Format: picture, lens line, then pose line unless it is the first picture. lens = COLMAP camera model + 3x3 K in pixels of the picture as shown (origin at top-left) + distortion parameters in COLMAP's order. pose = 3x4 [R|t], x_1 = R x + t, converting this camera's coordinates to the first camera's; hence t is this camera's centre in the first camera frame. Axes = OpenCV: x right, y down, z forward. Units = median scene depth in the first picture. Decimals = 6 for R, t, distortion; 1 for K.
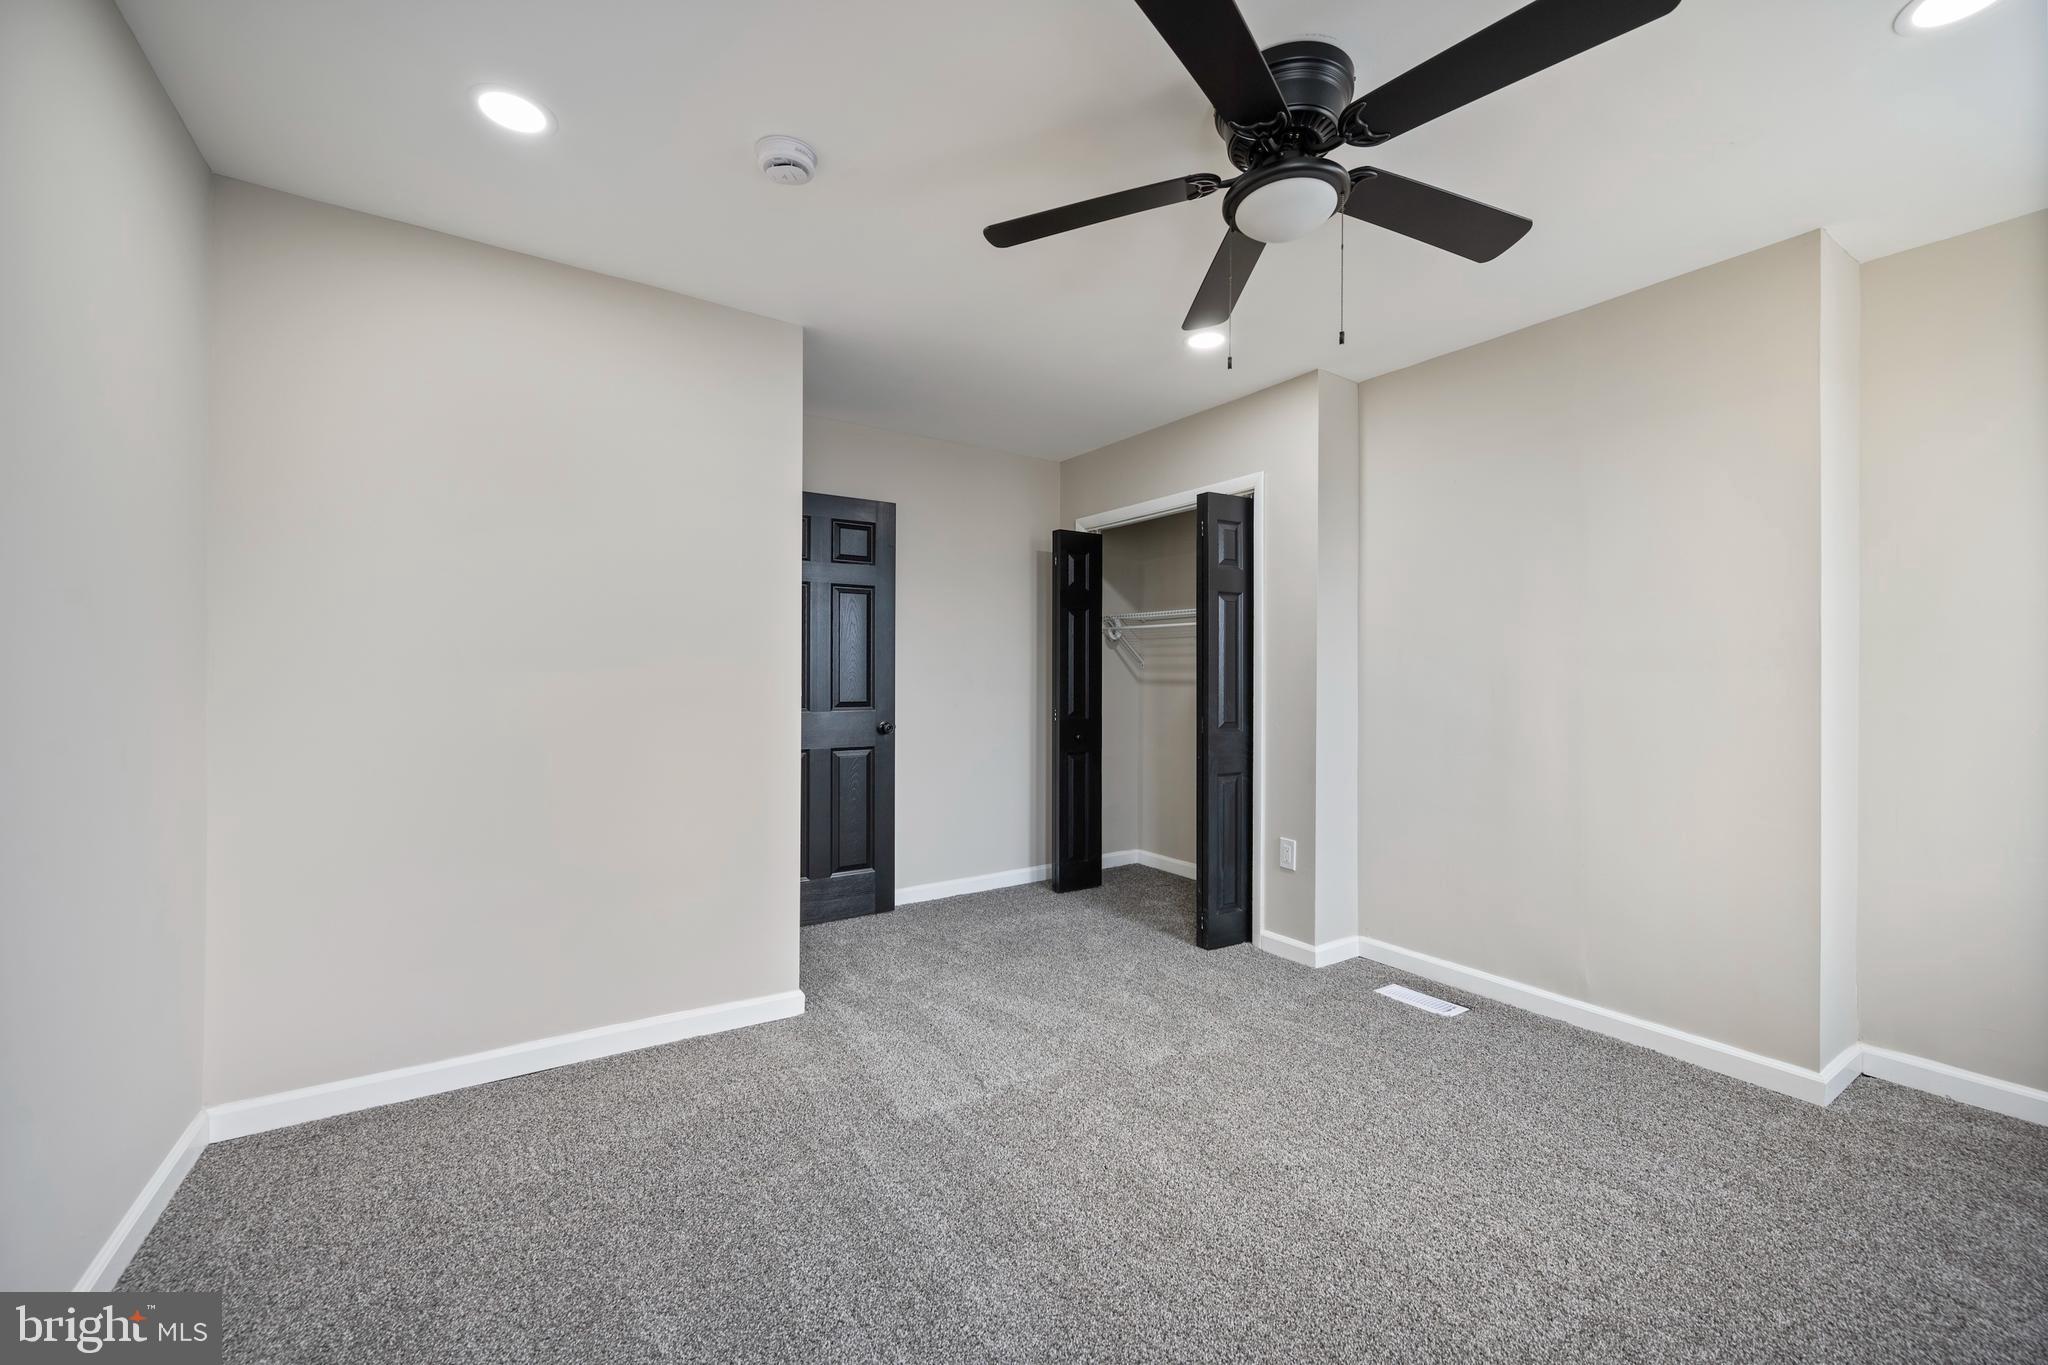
lens RADIAL K [[791.3, 0, 1018.0], [0, 791.3, 676.7], [0, 0, 1]] dist [-0.001146, -0.000127]
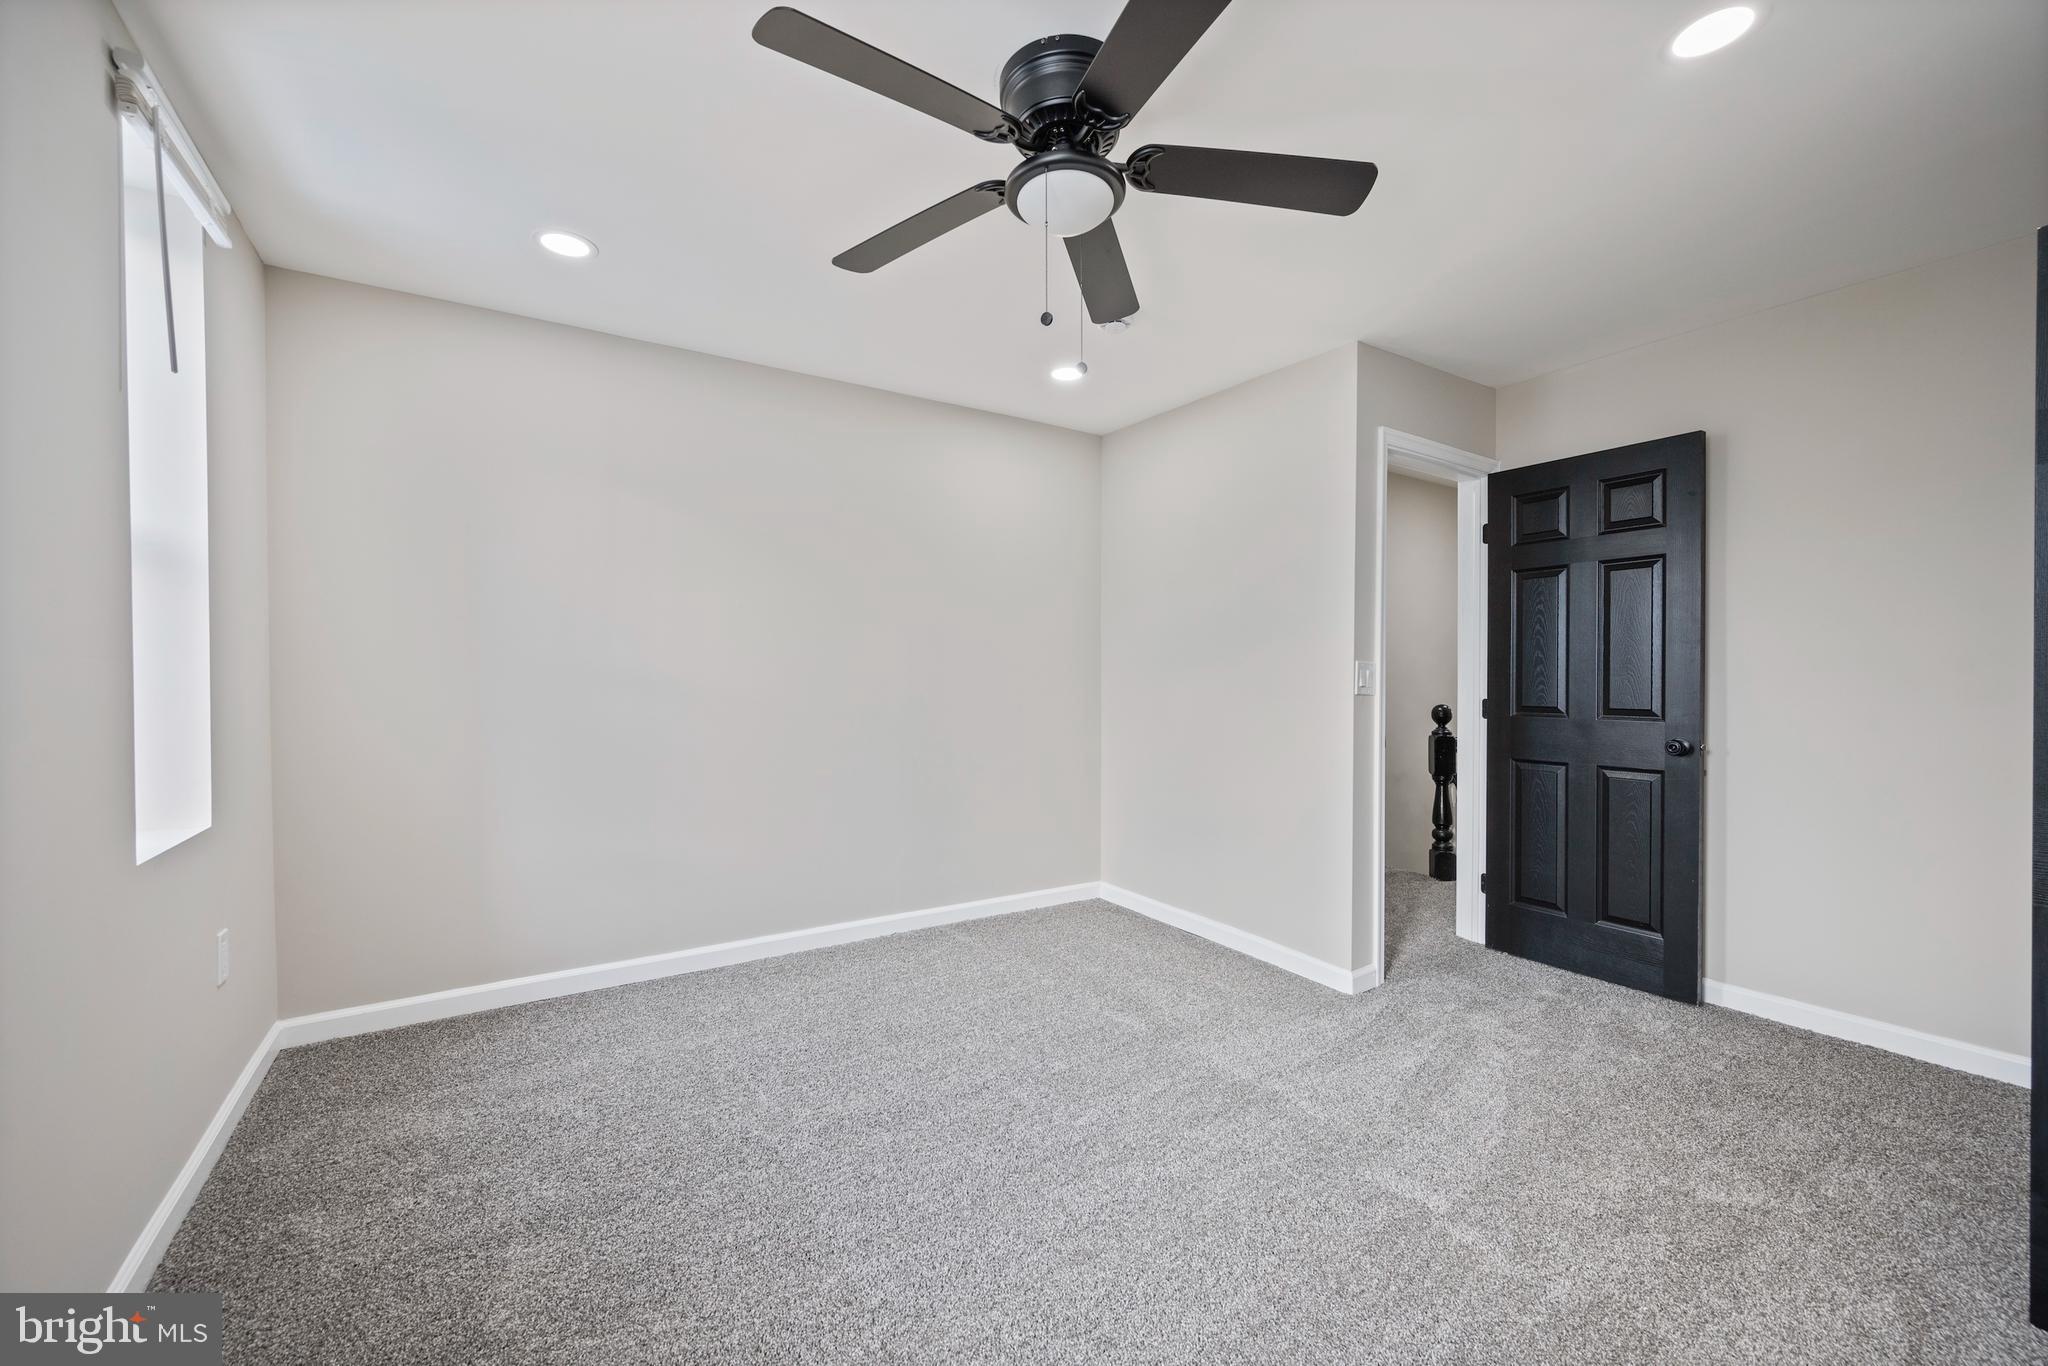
lens RADIAL K [[815.5, 0, 1029.9], [0, 815.5, 689.5], [0, 0, 1]] dist [-0.000940, -0.000354]
pose [[0.013870, 0.012780, -0.999822, 0.582902], [-0.005479, 0.999904, 0.012705, 0.006119], [0.999889, 0.005302, 0.013938, 0.403472]]
